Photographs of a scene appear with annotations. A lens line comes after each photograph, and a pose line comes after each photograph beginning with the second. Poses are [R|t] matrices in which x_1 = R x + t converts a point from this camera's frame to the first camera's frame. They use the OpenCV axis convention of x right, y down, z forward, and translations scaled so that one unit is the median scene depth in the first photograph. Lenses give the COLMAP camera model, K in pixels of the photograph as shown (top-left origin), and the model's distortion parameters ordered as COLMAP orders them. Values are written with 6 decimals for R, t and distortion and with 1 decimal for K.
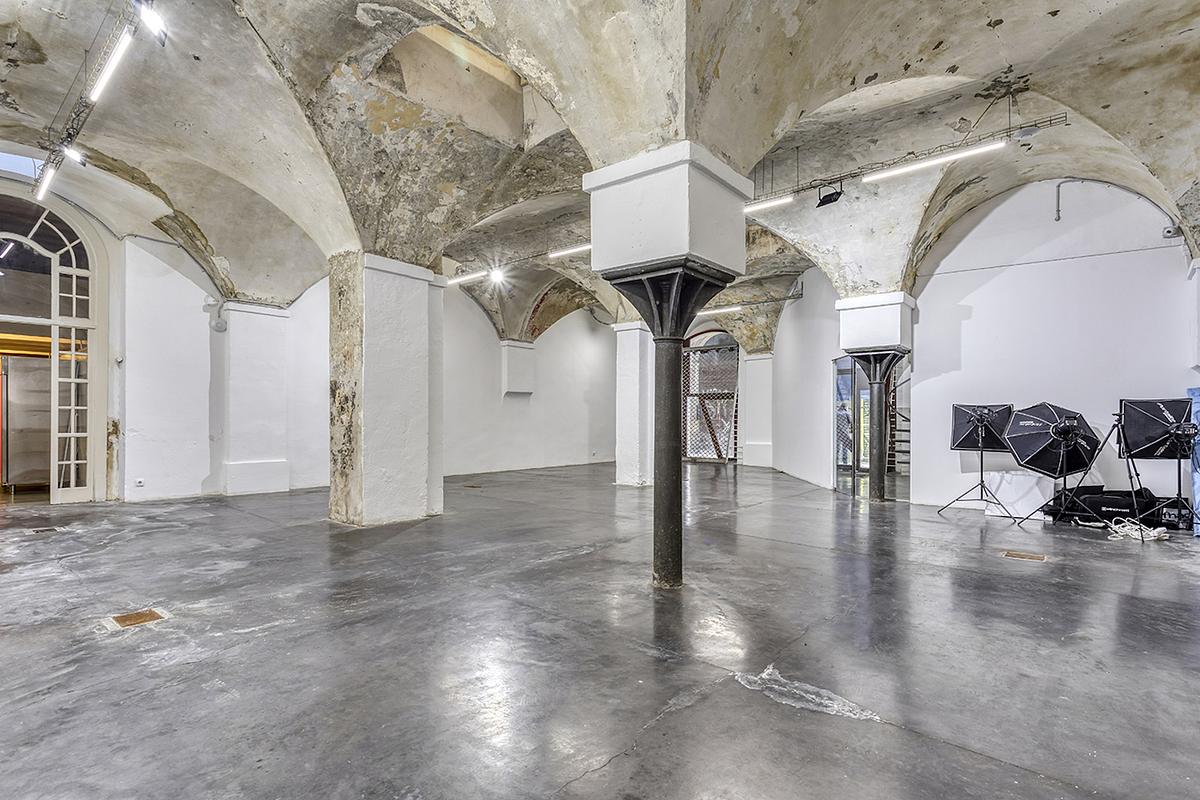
lens RADIAL K [[582.5, 0, 605.4], [0, 582.5, 415.8], [0, 0, 1]] dist [0.000732, 0.001029]
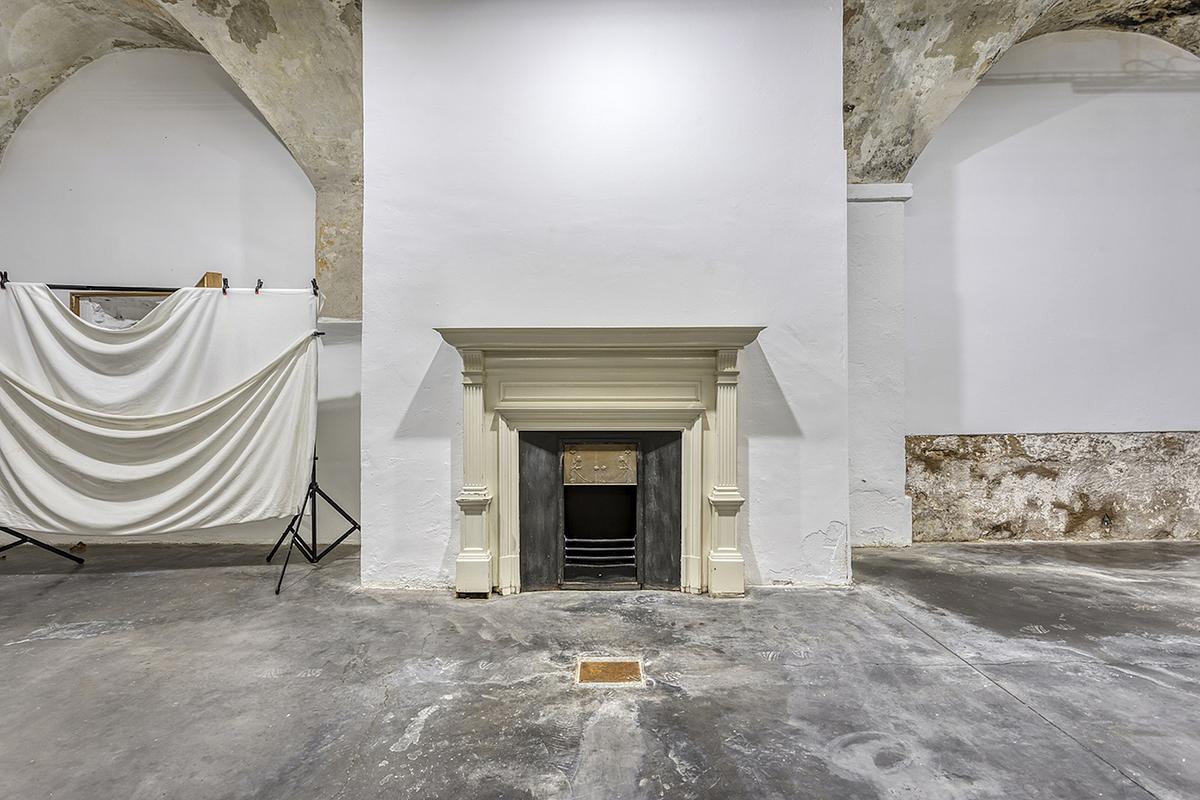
lens RADIAL K [[582.5, 0, 605.4], [0, 582.5, 415.8], [0, 0, 1]] dist [0.000732, 0.001029]
pose [[-0.770660, 0.013643, -0.637101, -0.285706], [0.003234, 0.999842, 0.017499, 0.005996], [0.637239, 0.011425, -0.770582, 1.368798]]
